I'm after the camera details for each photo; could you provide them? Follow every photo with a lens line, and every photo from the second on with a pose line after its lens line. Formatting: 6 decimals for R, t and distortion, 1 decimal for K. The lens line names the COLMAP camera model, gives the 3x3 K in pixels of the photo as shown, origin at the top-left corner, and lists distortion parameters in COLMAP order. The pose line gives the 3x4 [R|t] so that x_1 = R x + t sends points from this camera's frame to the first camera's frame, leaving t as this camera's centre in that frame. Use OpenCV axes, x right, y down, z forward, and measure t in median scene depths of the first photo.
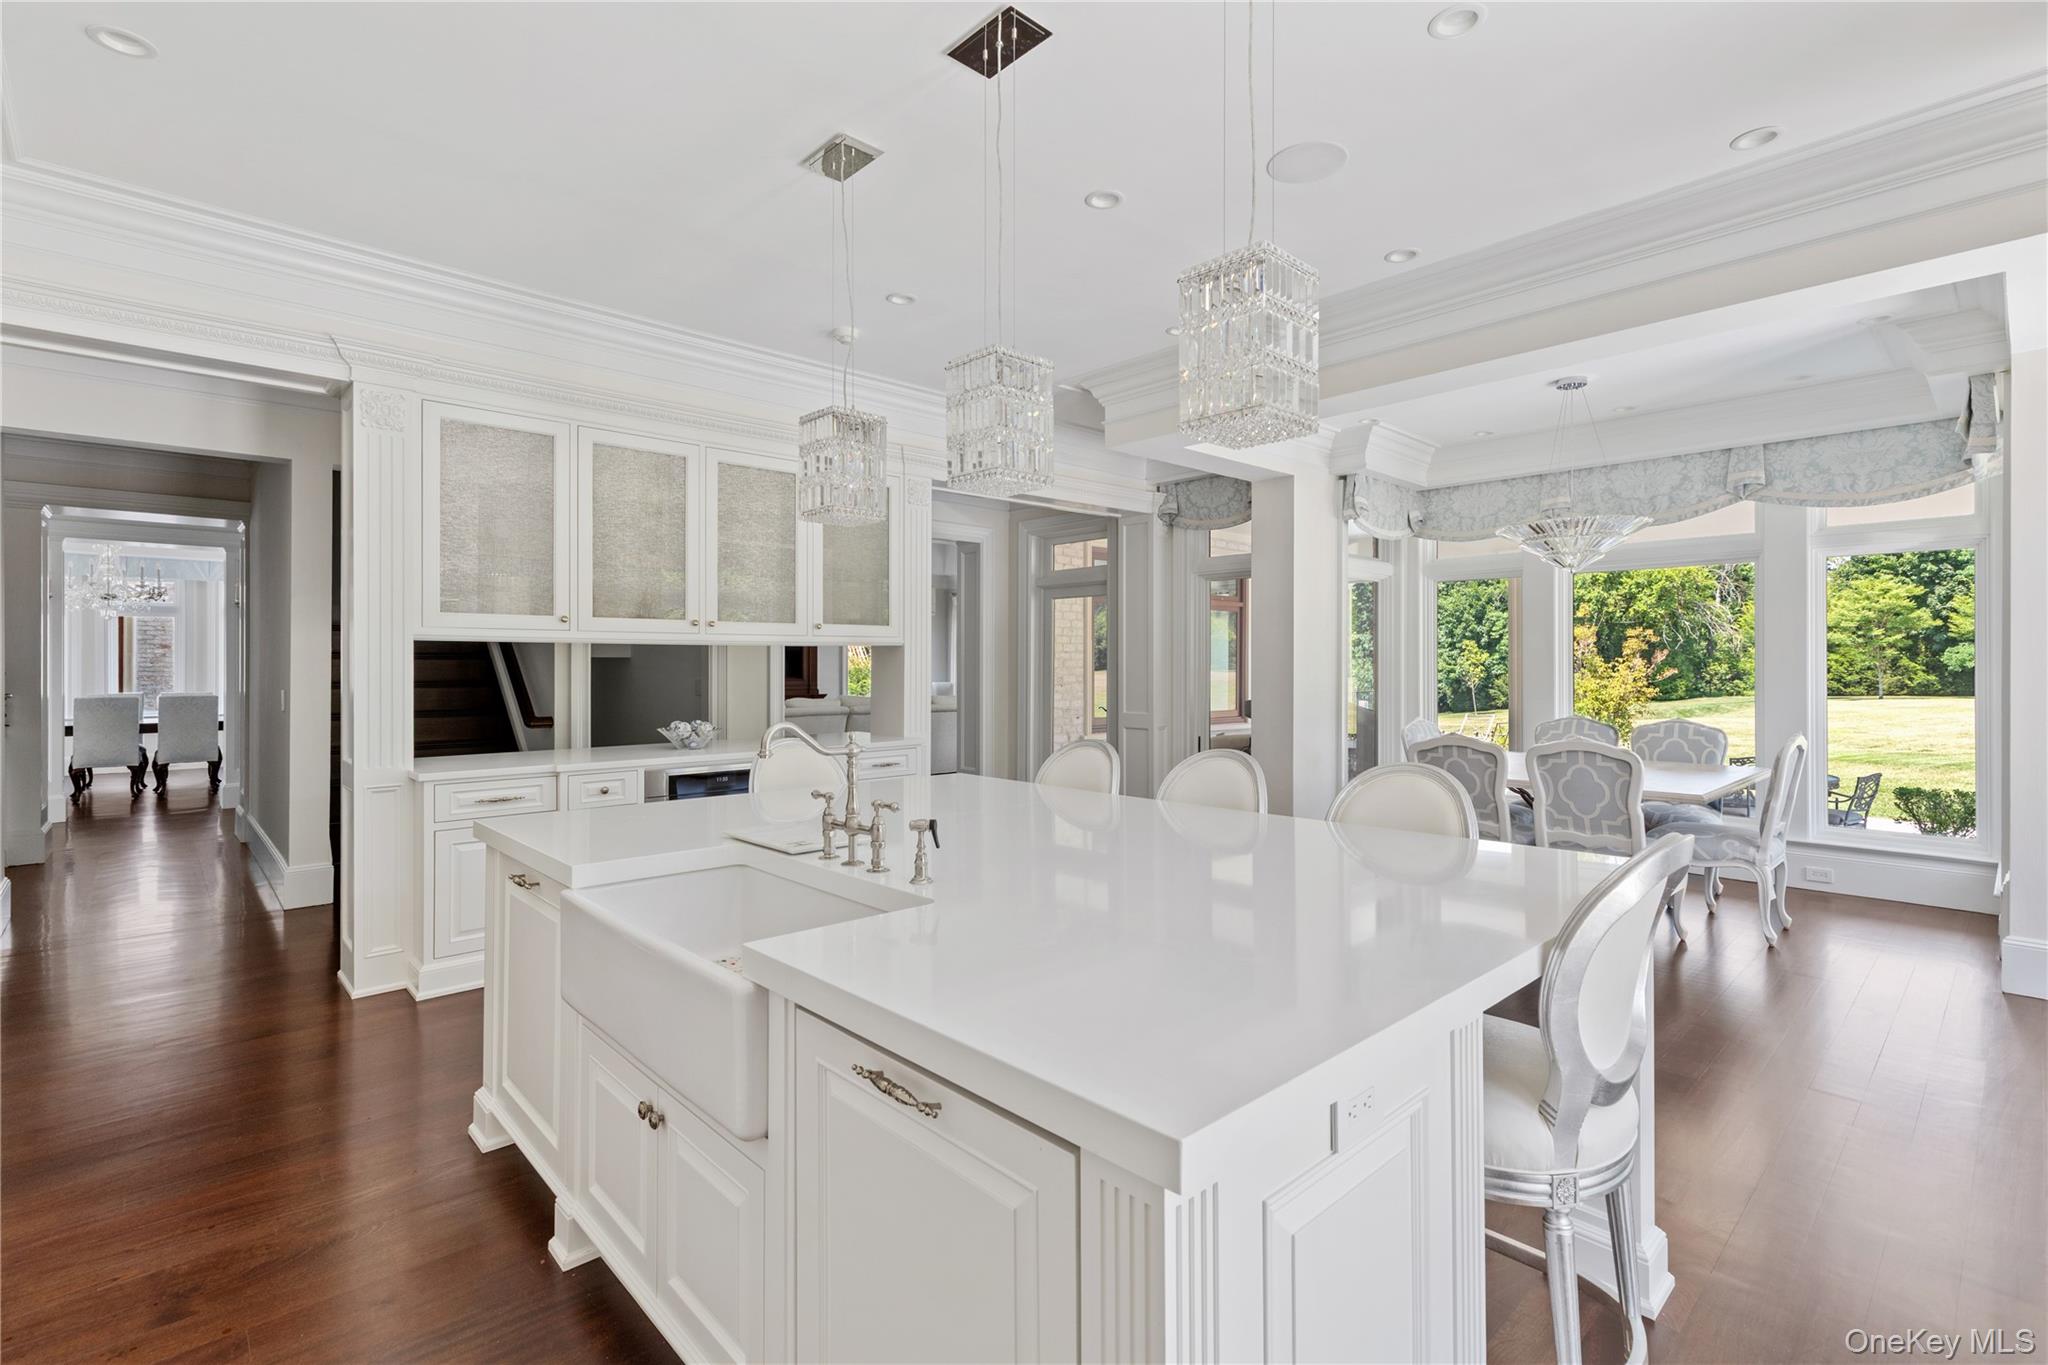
lens RADIAL K [[949.2, 0, 1032.5], [0, 949.2, 673.2], [0, 0, 1]] dist [-0.003331, -0.000012]
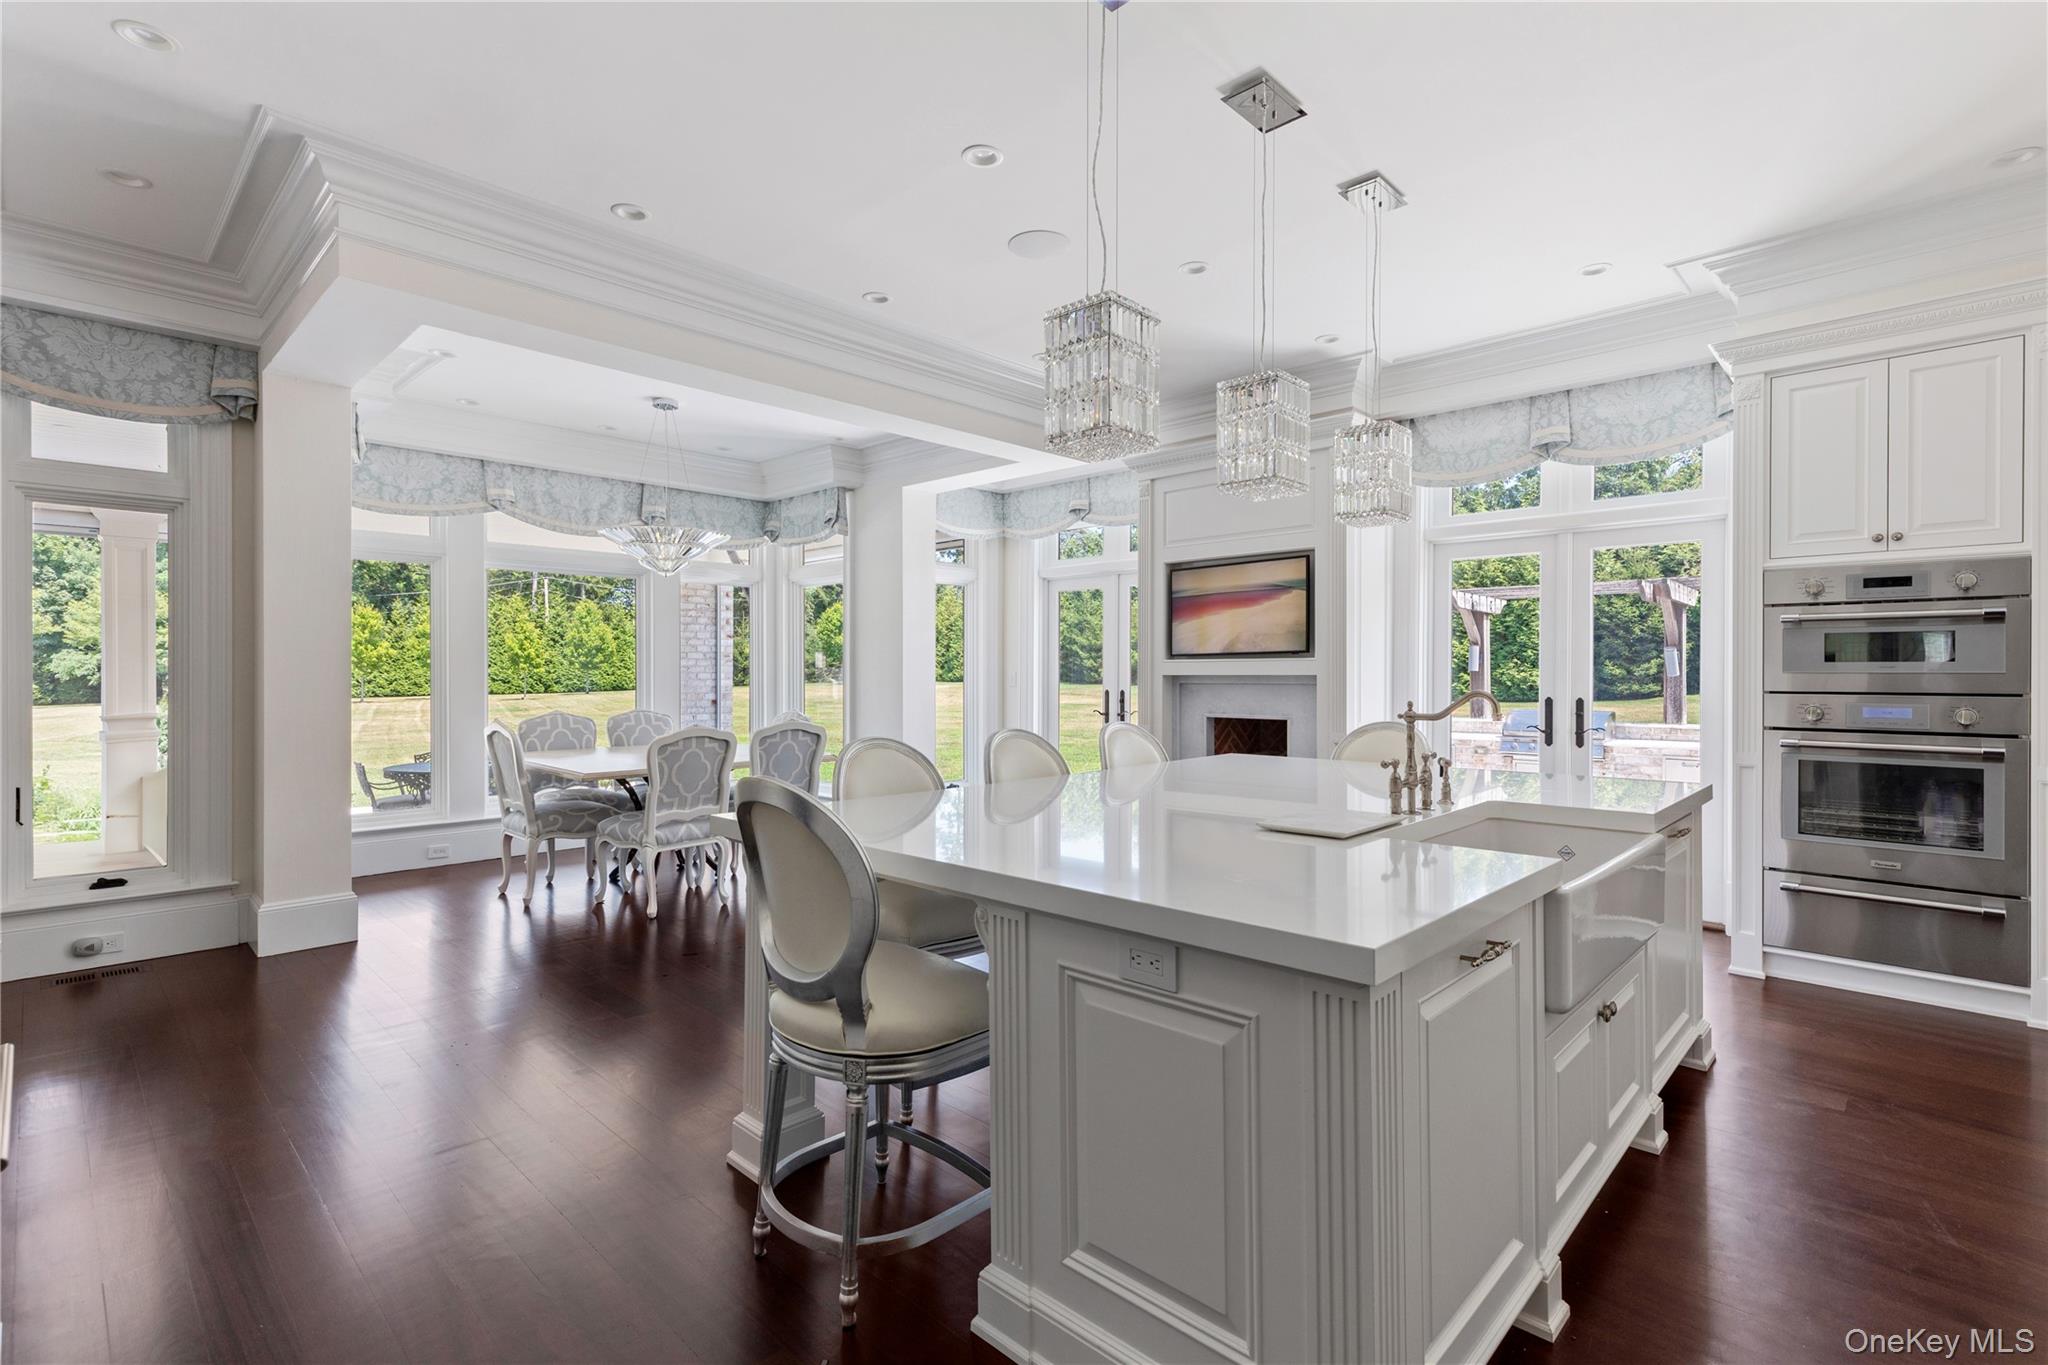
lens RADIAL K [[949.2, 0, 1030.0], [0, 949.2, 671.9], [0, 0, 1]] dist [-0.003331, -0.000012]
pose [[-0.052336, 0.006499, 0.998608, -0.634912], [0.004168, 0.999972, -0.006290, 0.015733], [-0.998621, 0.003833, -0.052362, 0.732041]]
